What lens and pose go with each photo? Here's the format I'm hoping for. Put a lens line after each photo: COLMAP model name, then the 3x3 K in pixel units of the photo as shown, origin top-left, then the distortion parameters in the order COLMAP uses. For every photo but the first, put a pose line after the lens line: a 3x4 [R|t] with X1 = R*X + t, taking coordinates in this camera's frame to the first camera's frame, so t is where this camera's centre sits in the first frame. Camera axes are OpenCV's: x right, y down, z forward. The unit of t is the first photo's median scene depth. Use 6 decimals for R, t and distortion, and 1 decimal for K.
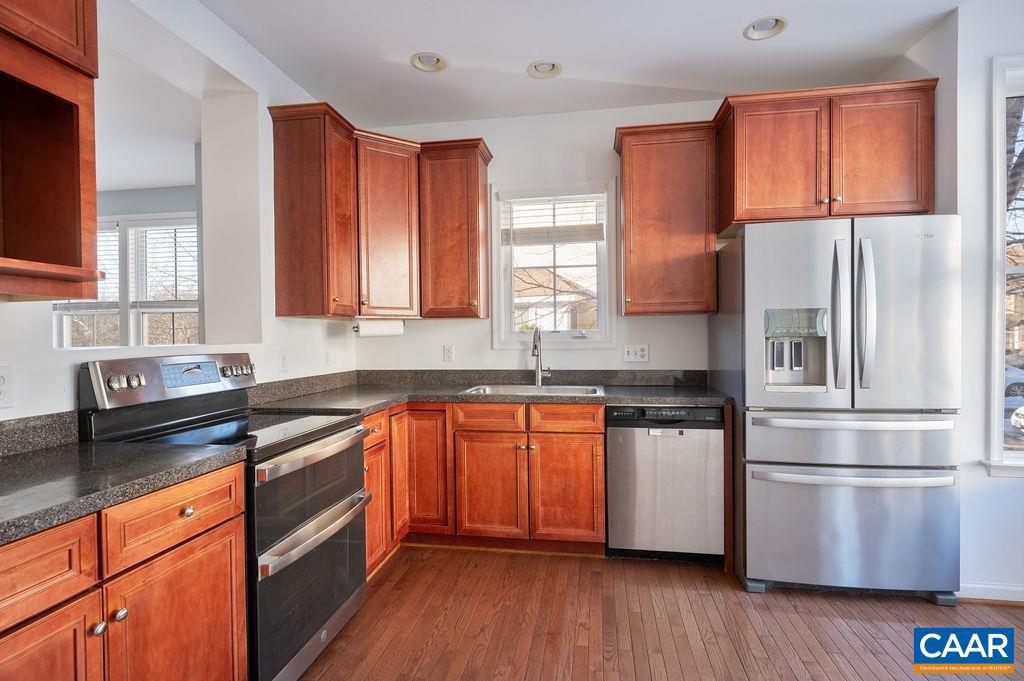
lens RADIAL K [[499.9, 0, 513.7], [0, 499.9, 339.1], [0, 0, 1]] dist [-0.000877, 0.002482]
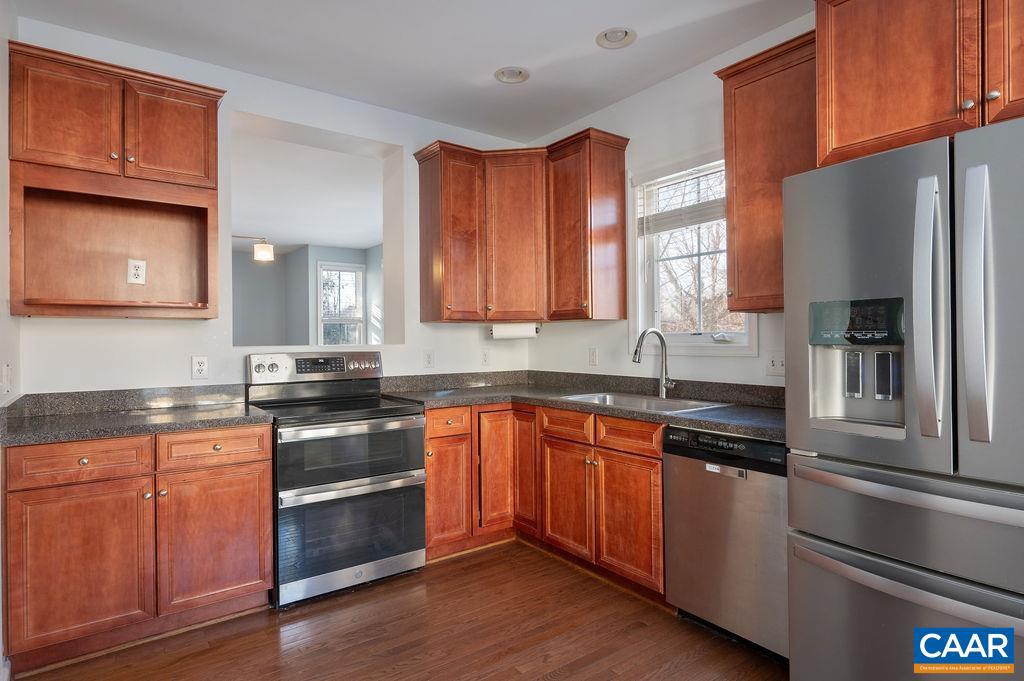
lens RADIAL K [[558.6, 0, 514.2], [0, 558.6, 339.2], [0, 0, 1]] dist [0.003282, -0.002620]
pose [[0.719571, 0.006084, -0.694393, 0.620687], [-0.005122, 0.999981, 0.003453, -0.010246], [0.694400, 0.001072, 0.719588, 0.168137]]
